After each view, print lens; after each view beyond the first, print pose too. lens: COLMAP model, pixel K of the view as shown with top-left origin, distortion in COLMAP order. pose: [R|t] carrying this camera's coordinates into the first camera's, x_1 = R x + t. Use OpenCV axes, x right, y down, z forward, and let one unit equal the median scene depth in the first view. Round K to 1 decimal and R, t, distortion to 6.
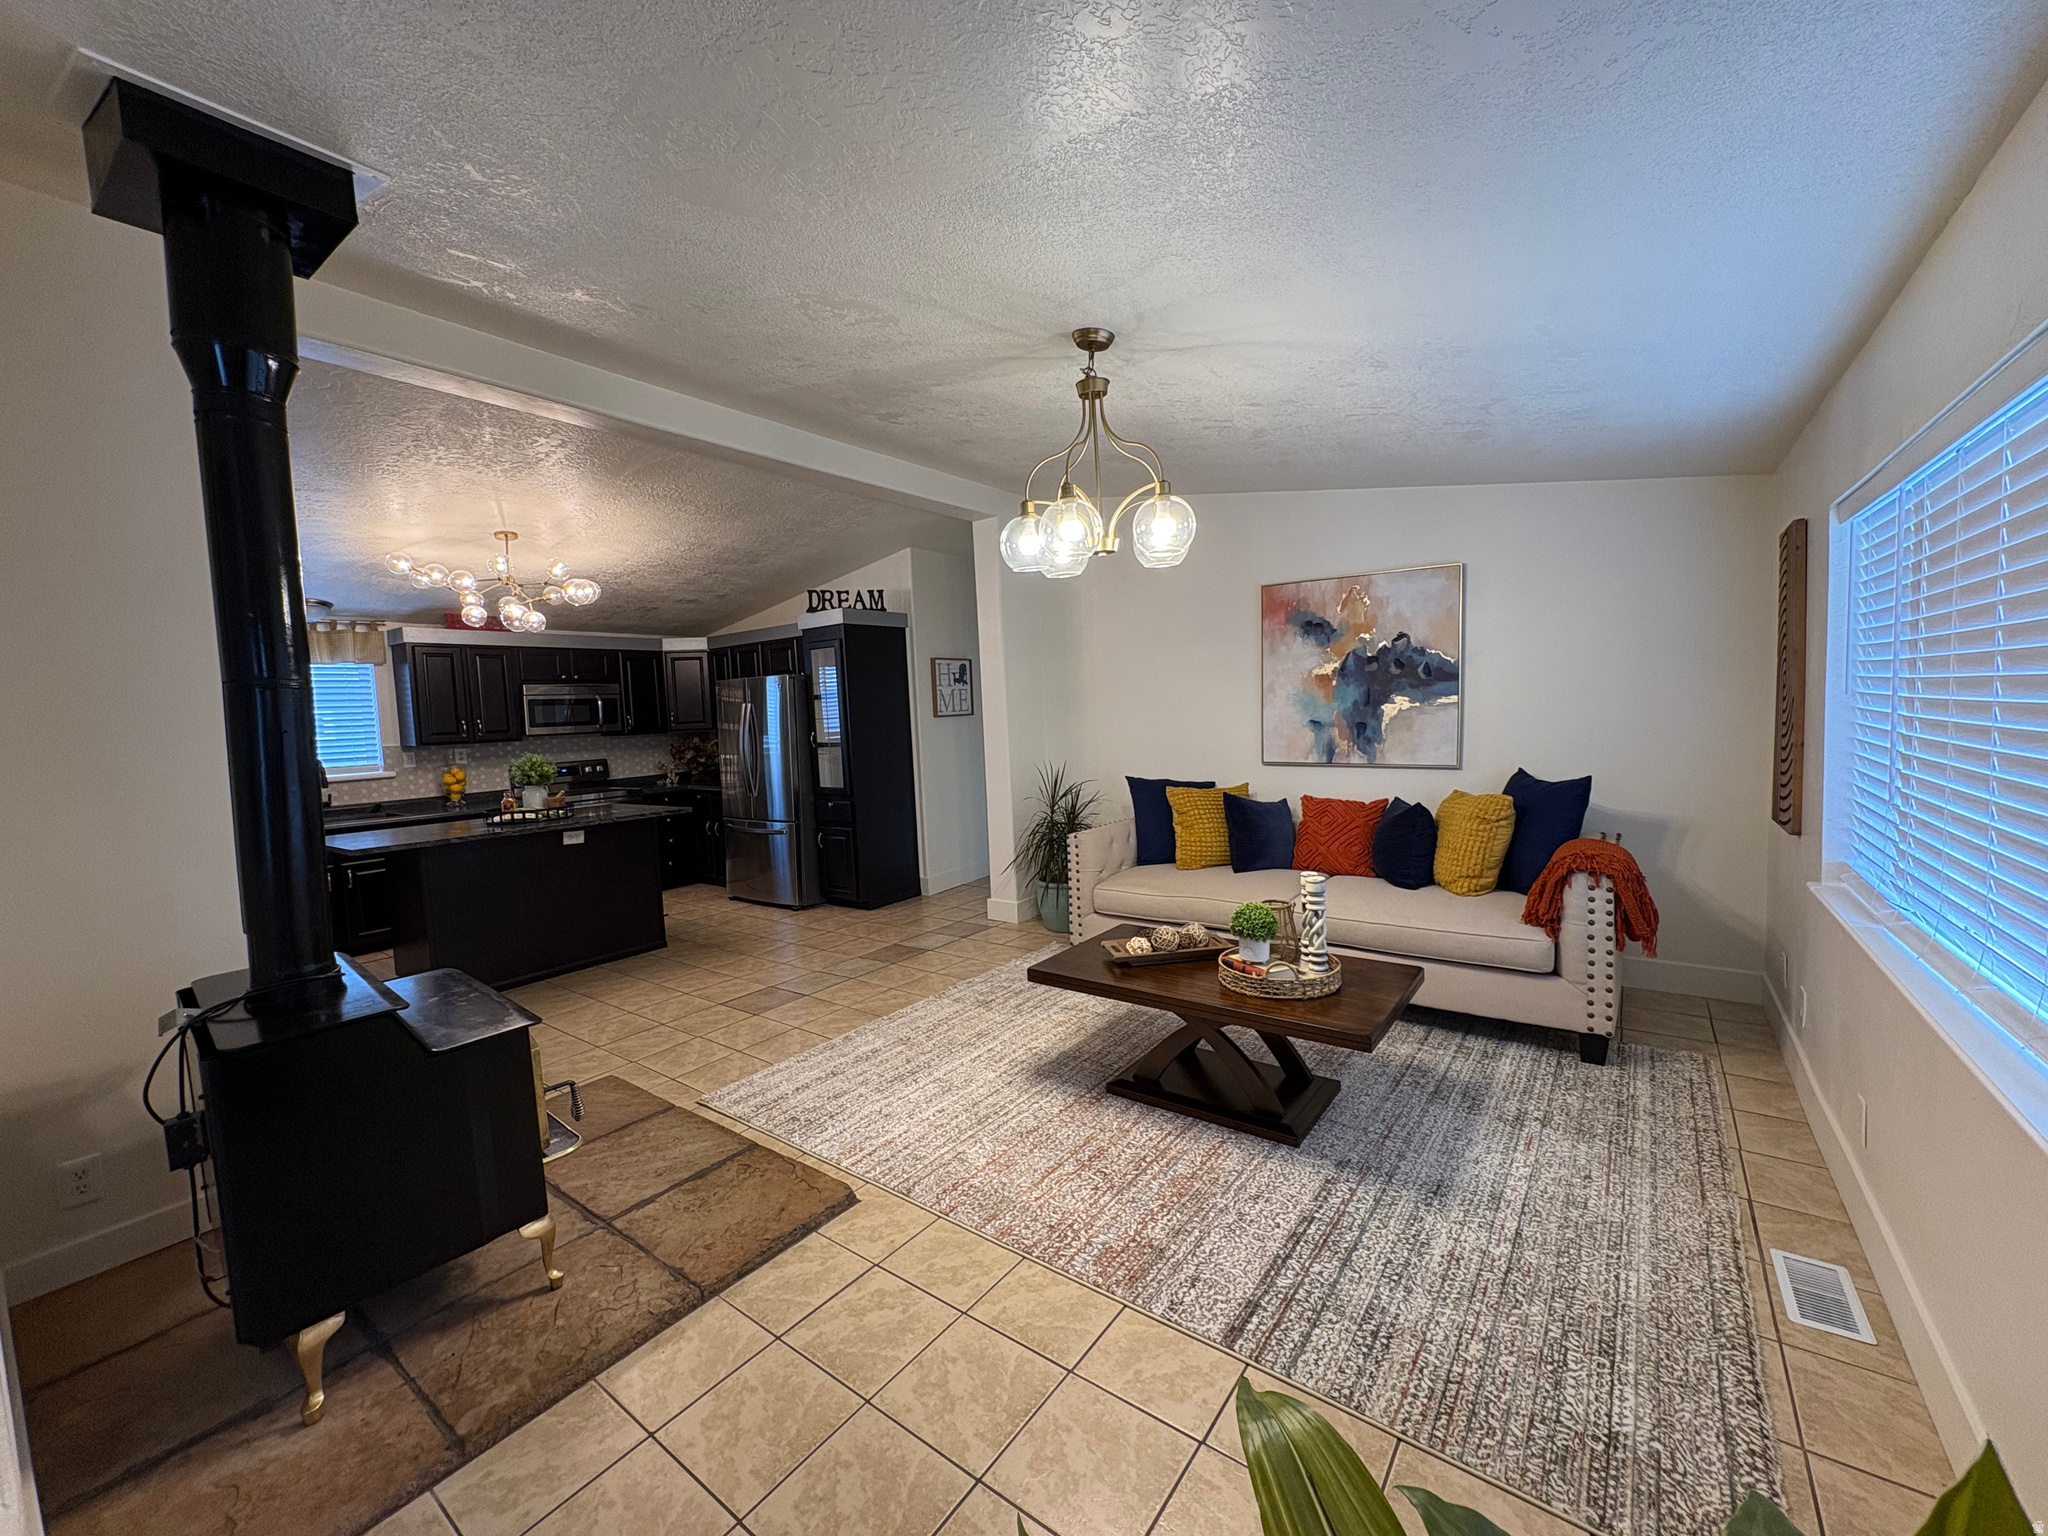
lens RADIAL K [[812.6, 0, 1024.0], [0, 812.6, 768.0], [0, 0, 1]] dist [-0.000653, 0.000062]
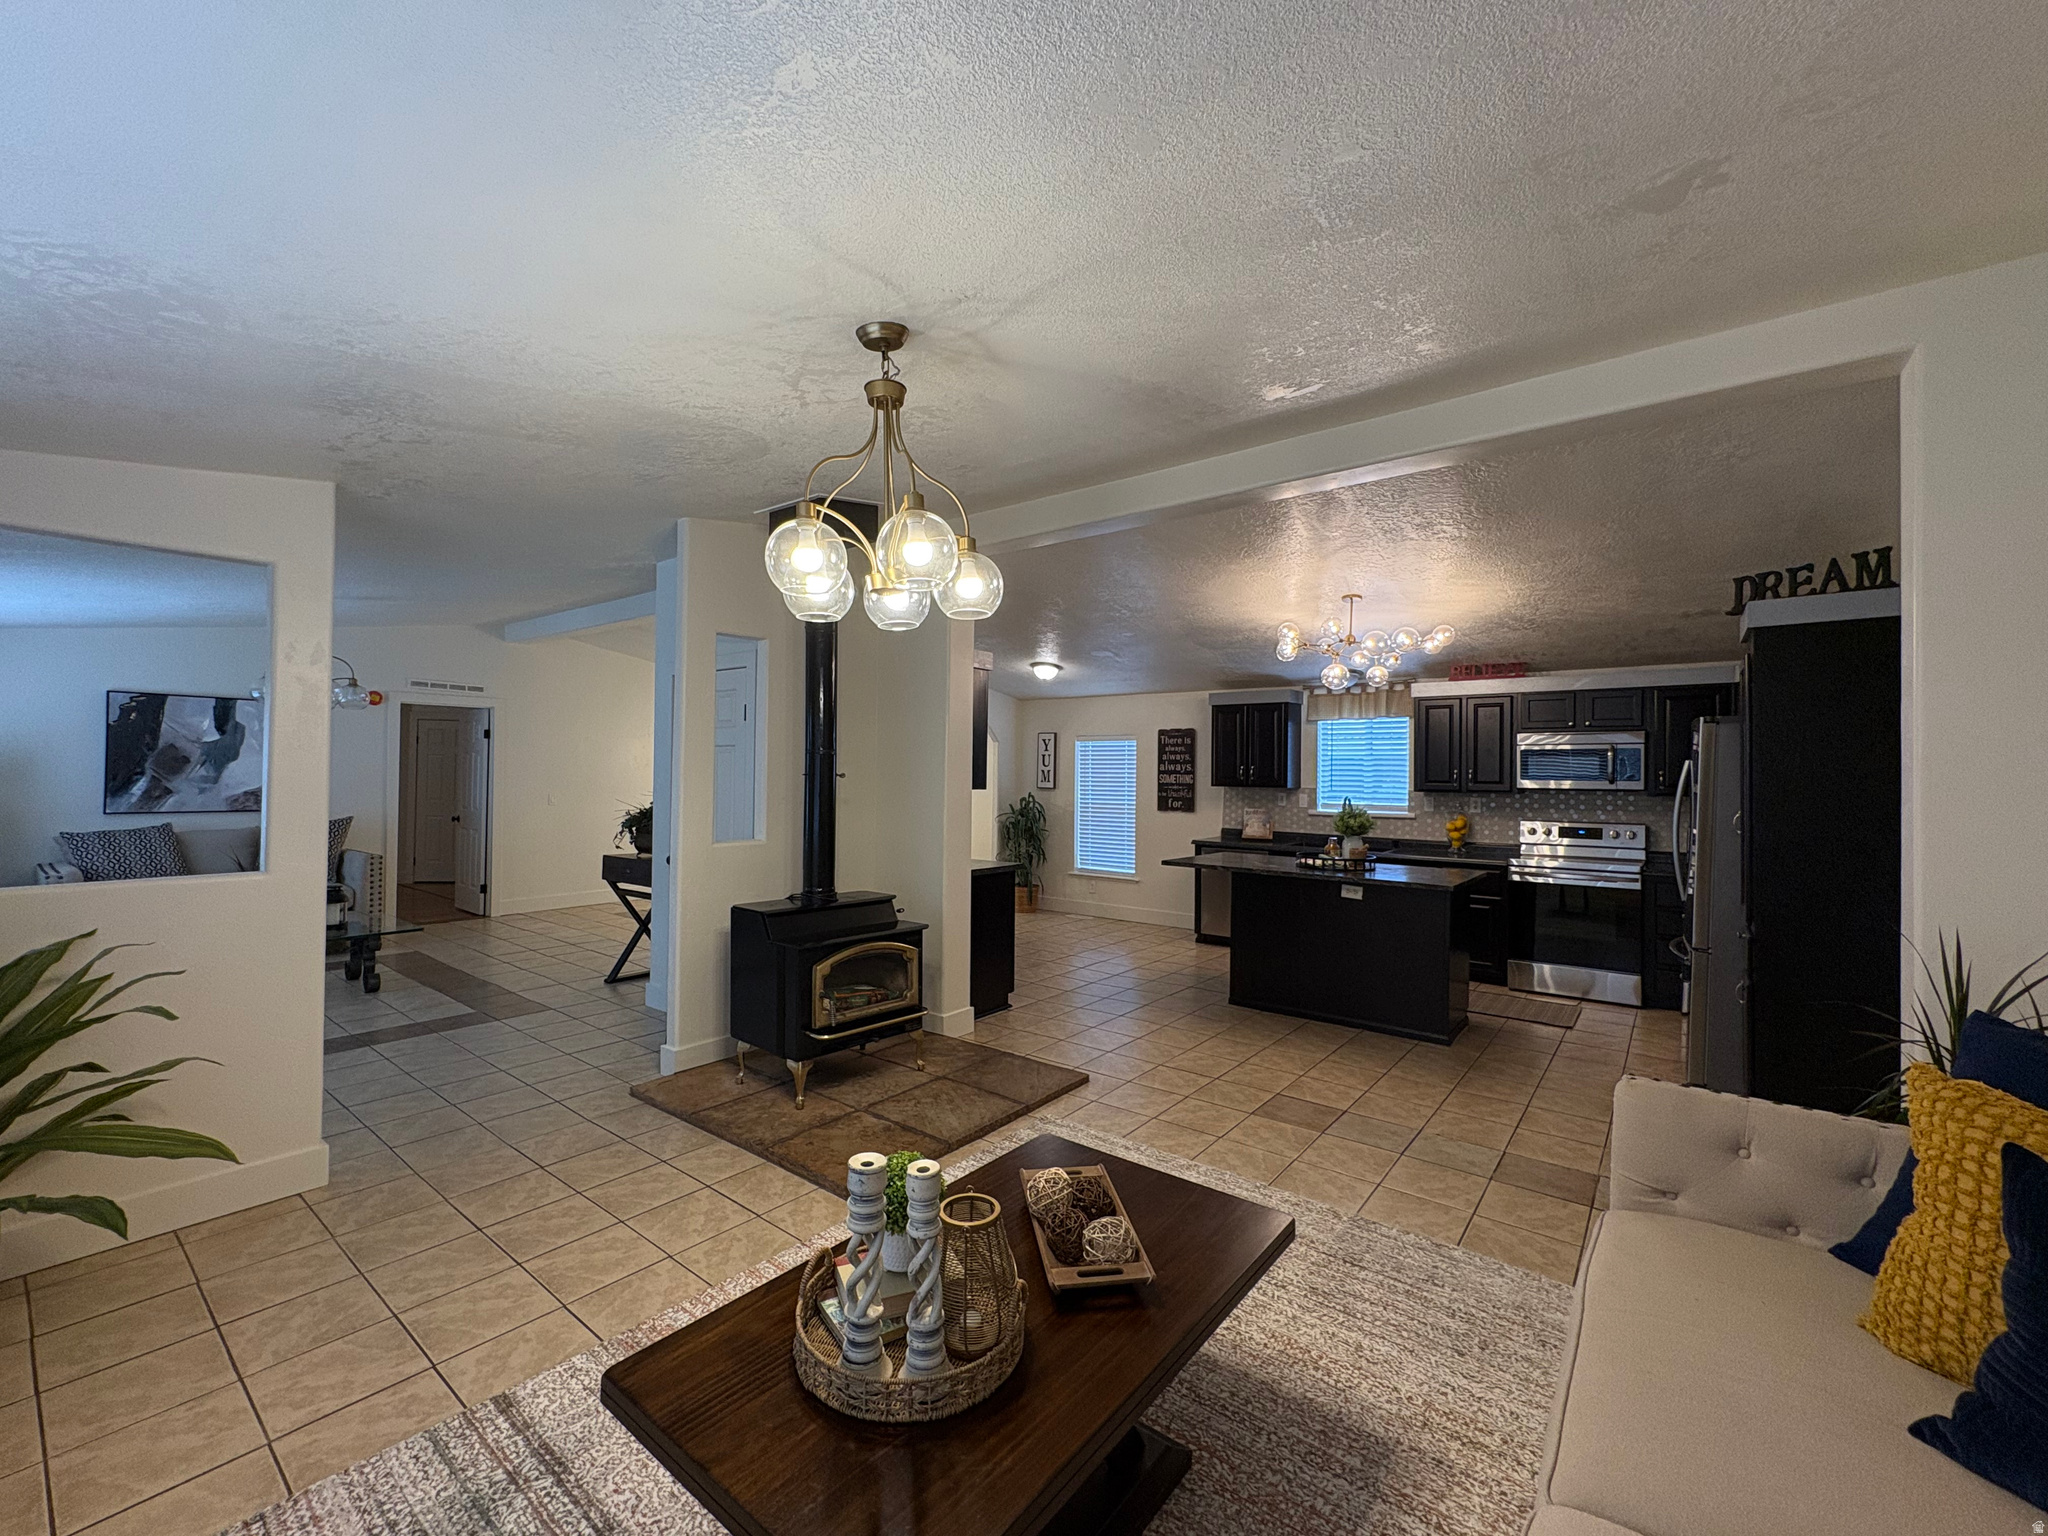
lens RADIAL K [[845.7, 0, 1024.0], [0, 845.7, 768.0], [0, 0, 1]] dist [-0.000549, 0.000170]
pose [[-0.025637, 0.035459, -0.999042, 0.523965], [-0.080653, 0.996039, 0.037422, -0.077534], [0.996412, 0.081535, -0.022676, 0.663393]]
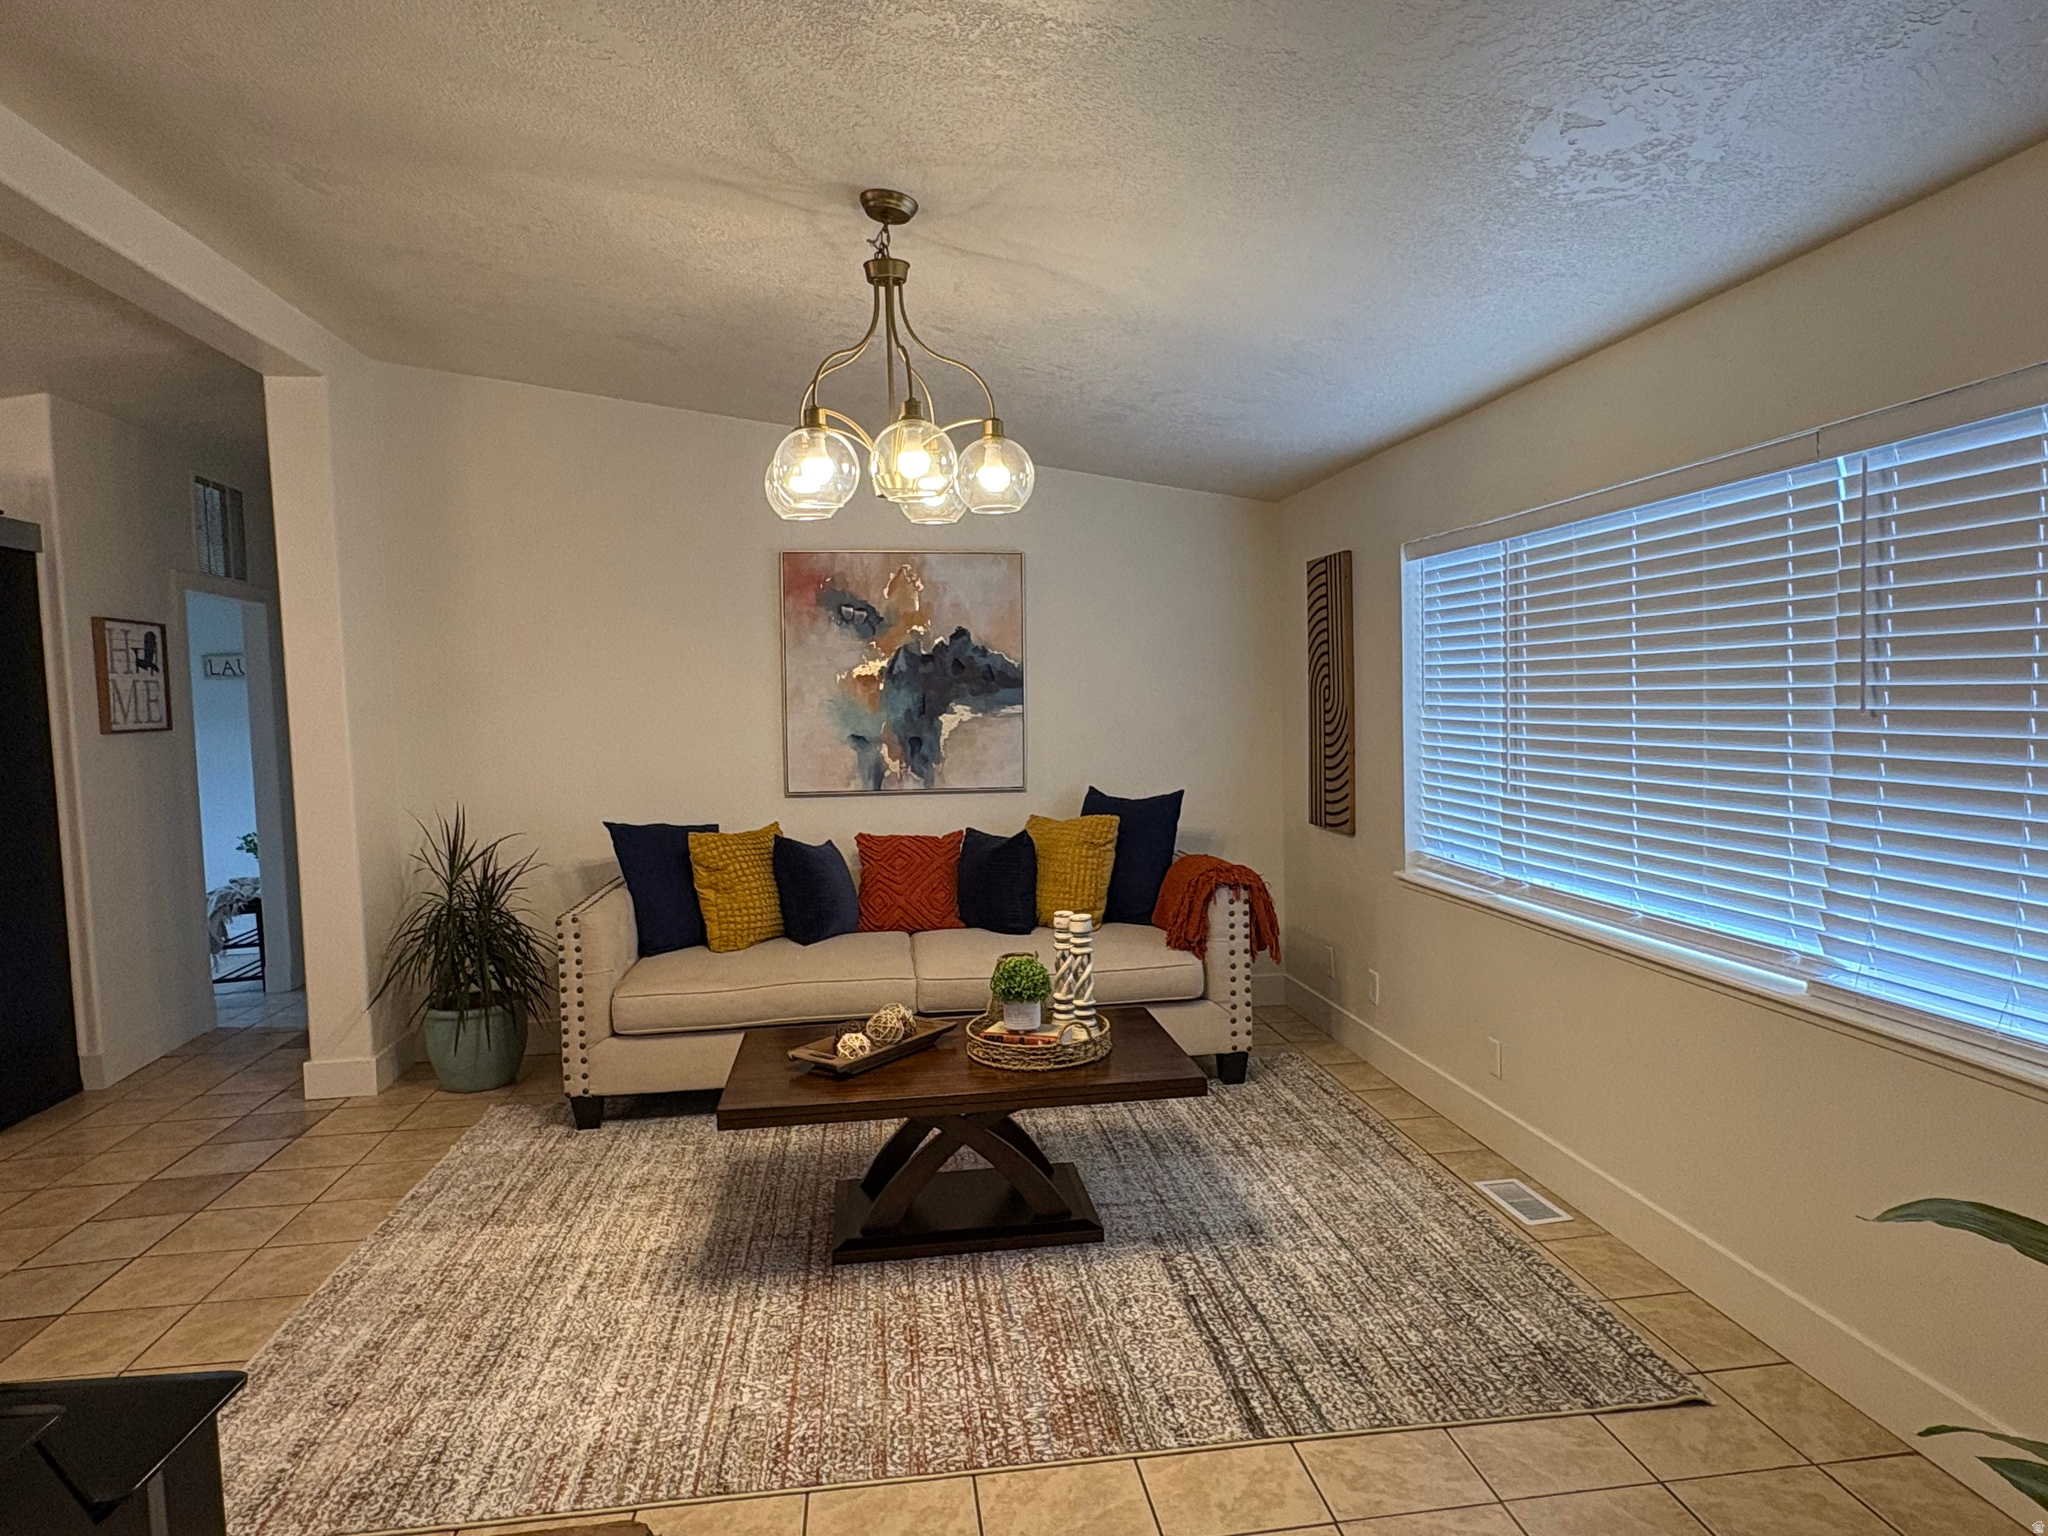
lens RADIAL K [[1206.4, 0, 1024.0], [0, 1206.4, 768.0], [0, 0, 1]] dist [-0.004332, 0.001436]
pose [[0.713916, -0.019307, 0.699966, -0.333546], [0.048255, 0.998600, -0.021672, 0.004424], [-0.698567, 0.049249, 0.713848, 0.089349]]
